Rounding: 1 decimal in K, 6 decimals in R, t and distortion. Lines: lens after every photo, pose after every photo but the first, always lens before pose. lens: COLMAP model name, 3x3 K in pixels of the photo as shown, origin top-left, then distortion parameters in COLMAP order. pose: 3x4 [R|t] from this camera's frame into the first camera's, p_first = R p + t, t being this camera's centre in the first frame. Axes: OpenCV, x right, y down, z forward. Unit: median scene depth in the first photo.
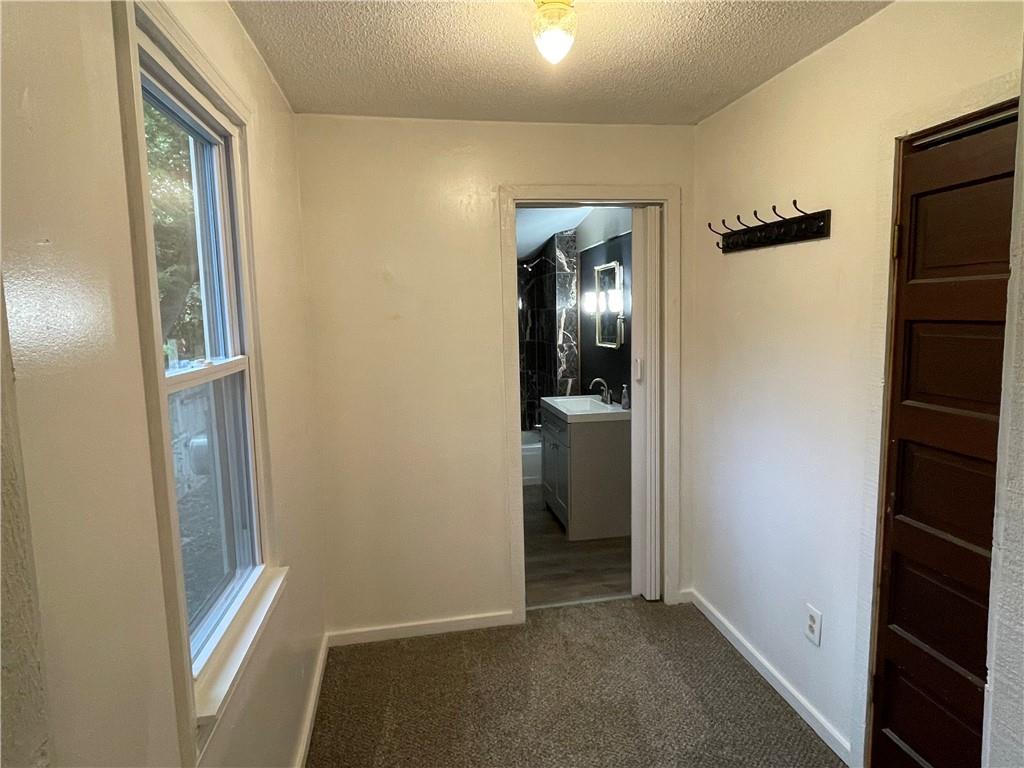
lens RADIAL K [[595.5, 0, 512.2], [0, 595.5, 383.2], [0, 0, 1]] dist [-0.000373, -0.005409]
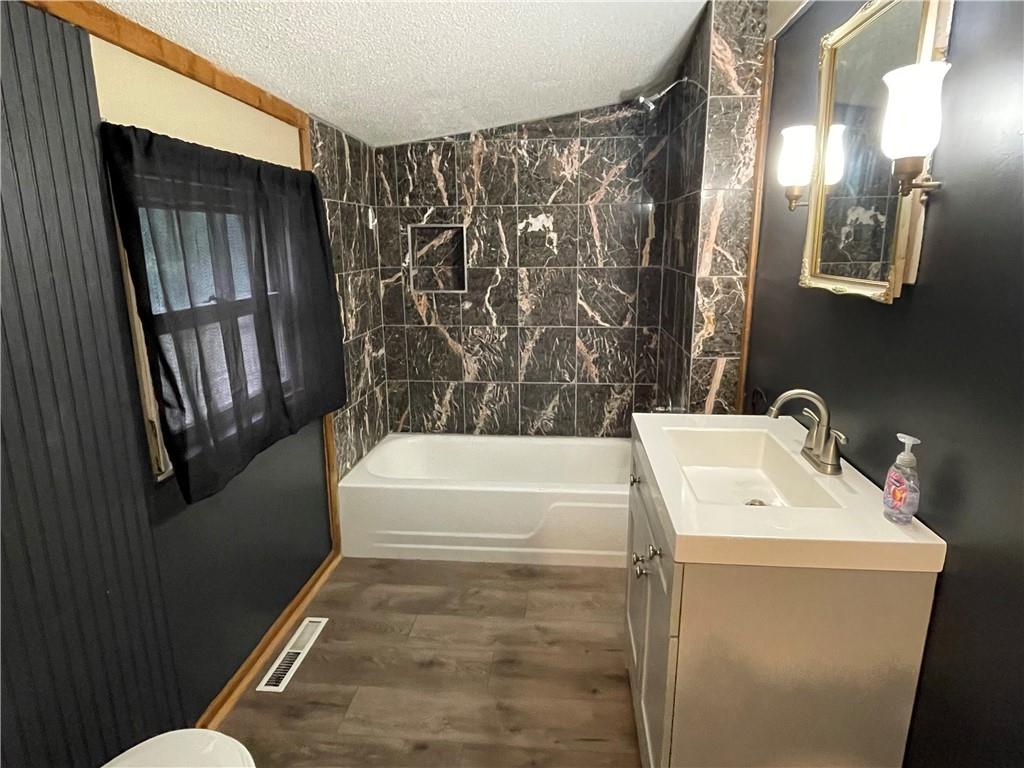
lens RADIAL K [[595.5, 0, 513.5], [0, 595.5, 383.0], [0, 0, 1]] dist [-0.000373, -0.005409]
pose [[0.962955, 0.076215, -0.258668, 0.065516], [-0.044084, 0.990817, 0.127823, -0.038788], [0.266034, -0.111684, 0.957472, 0.549594]]
